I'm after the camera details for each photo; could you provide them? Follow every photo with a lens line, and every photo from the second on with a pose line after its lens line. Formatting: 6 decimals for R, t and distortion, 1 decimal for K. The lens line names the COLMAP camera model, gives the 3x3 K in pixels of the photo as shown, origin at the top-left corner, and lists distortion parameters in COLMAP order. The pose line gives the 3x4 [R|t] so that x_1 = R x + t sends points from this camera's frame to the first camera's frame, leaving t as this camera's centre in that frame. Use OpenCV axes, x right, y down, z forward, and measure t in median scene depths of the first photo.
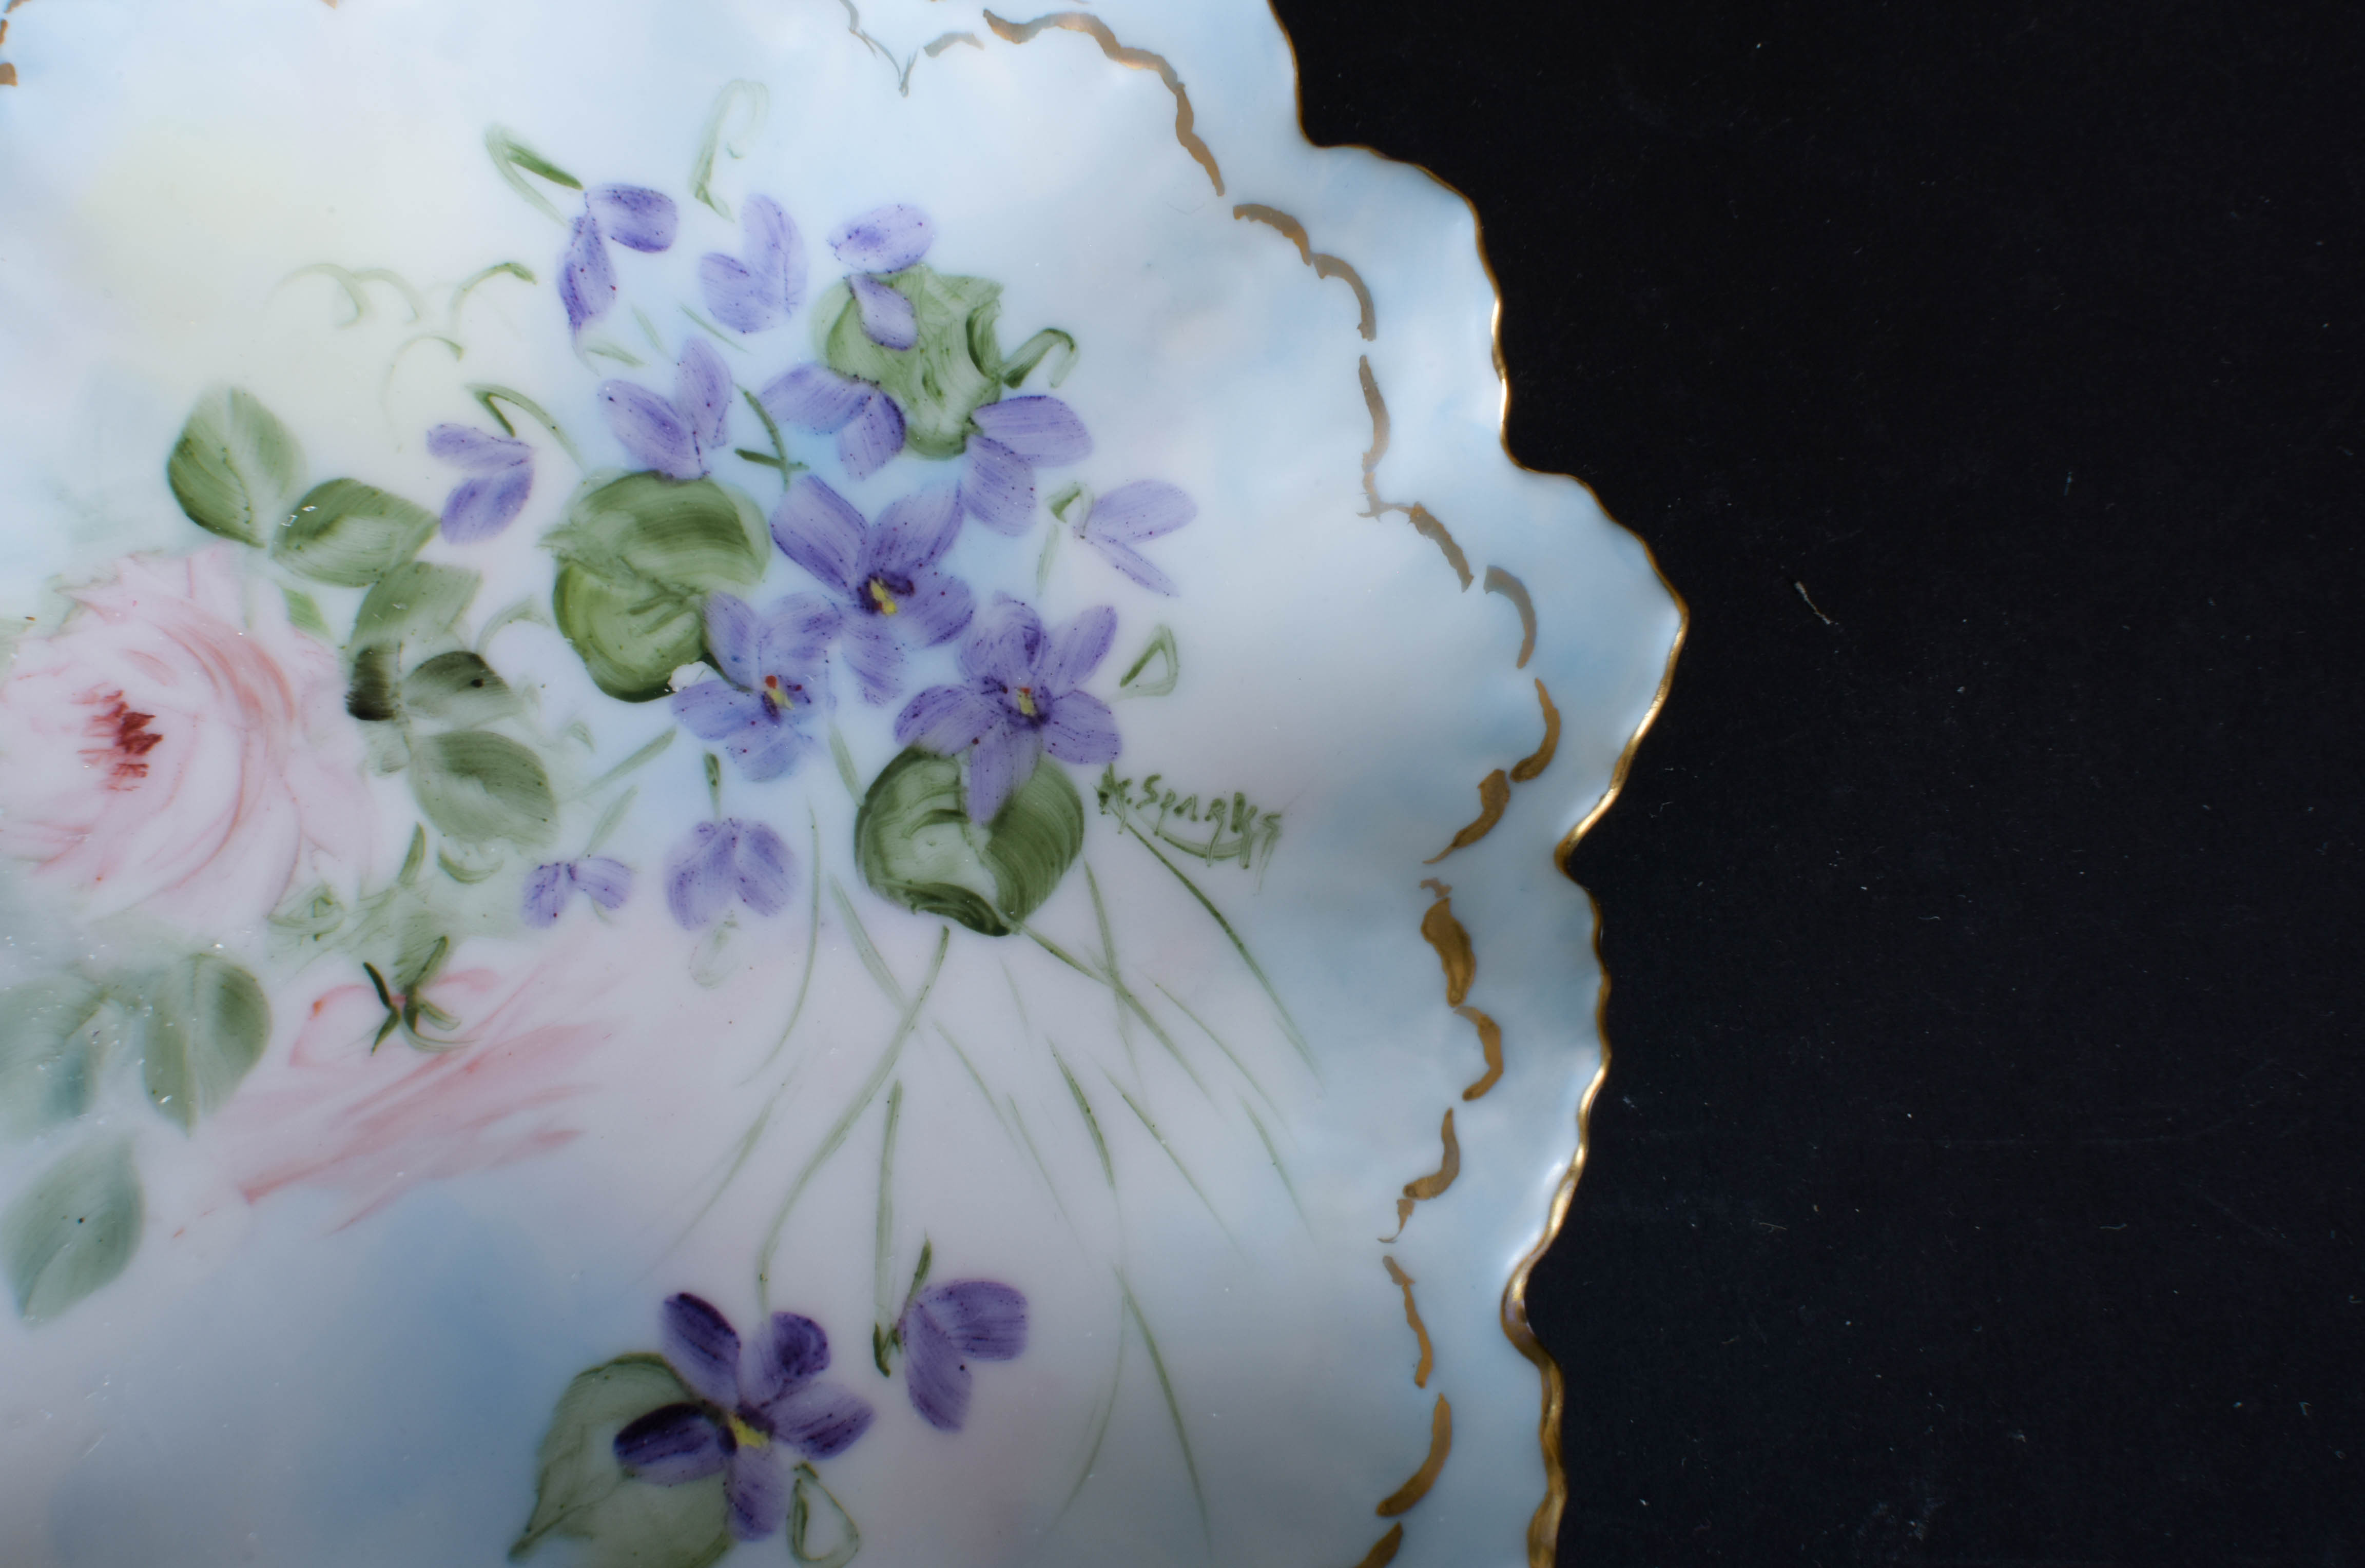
lens RADIAL K [[2826.0, 0, 1183.8], [0, 2826.0, 789.0], [0, 0, 1]] dist [0.028506, 0.000000]
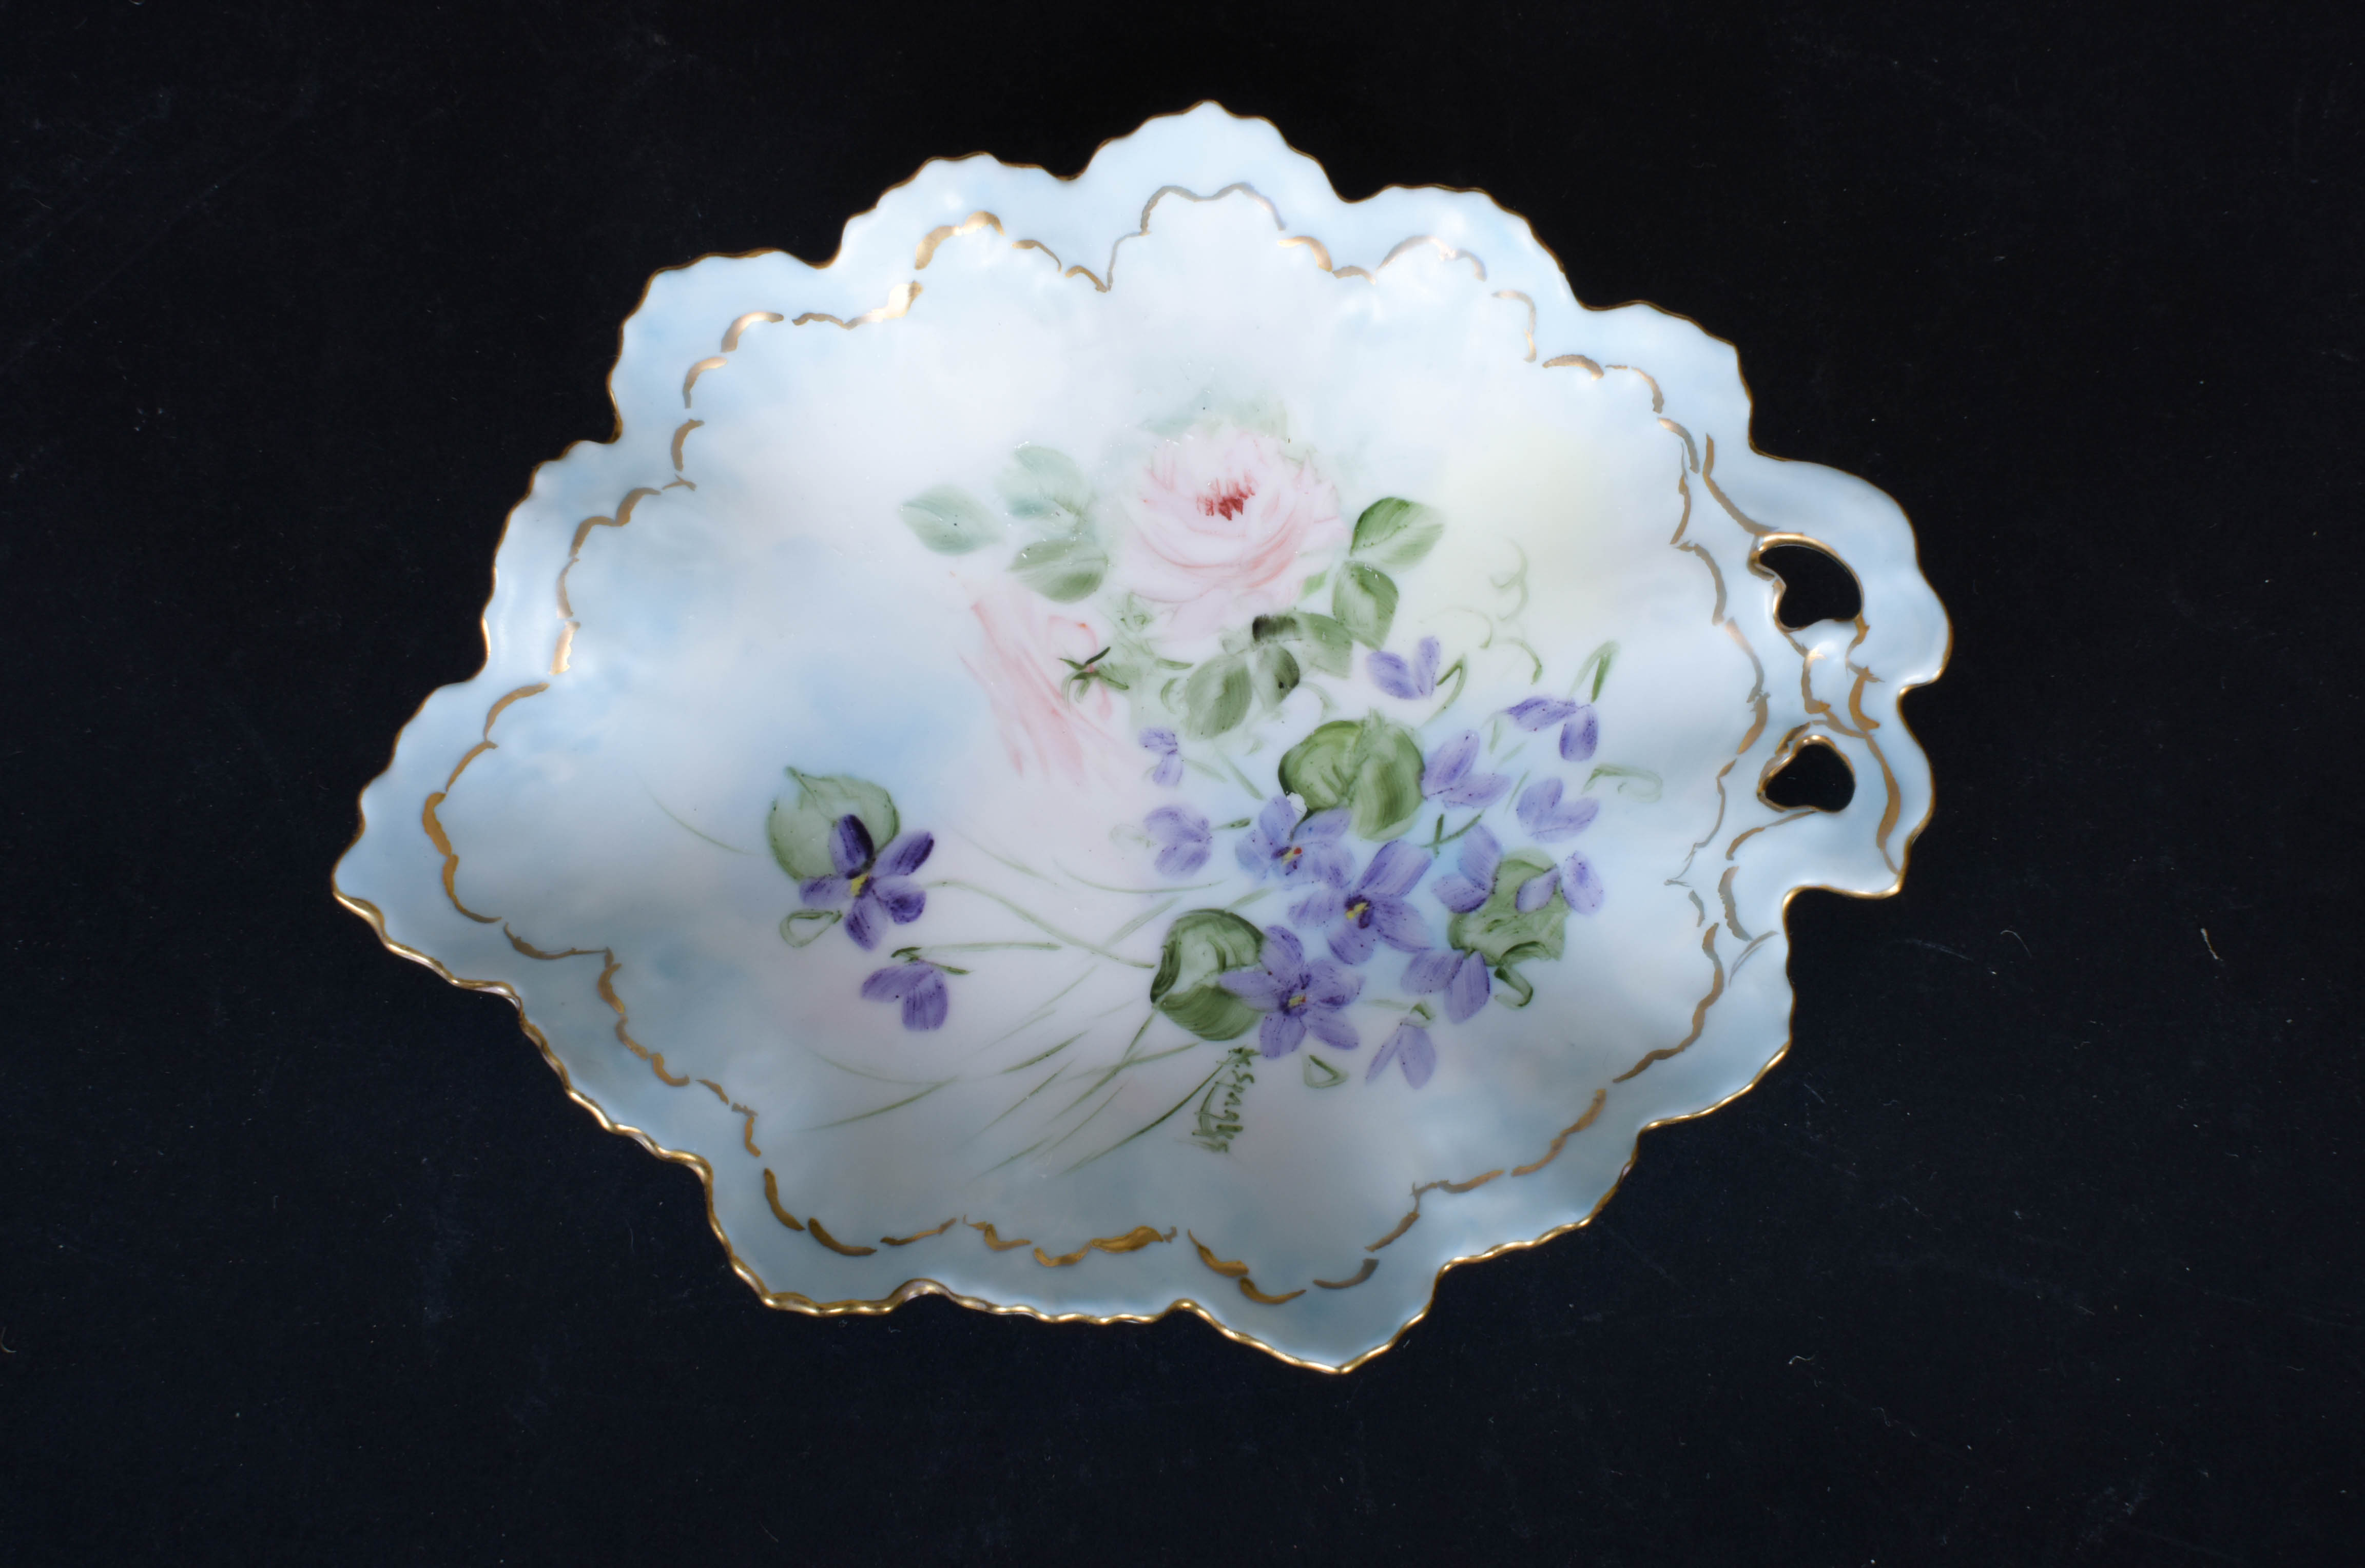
lens RADIAL K [[2826.0, 0, 1200.3], [0, 2826.0, 782.3], [0, 0, 1]] dist [0.028506, 0.000000]
pose [[0.066694, 0.955764, -0.286474, 0.296595], [-0.954958, 0.144348, 0.259266, -0.431174], [0.289149, 0.256280, 0.922341, -0.582469]]
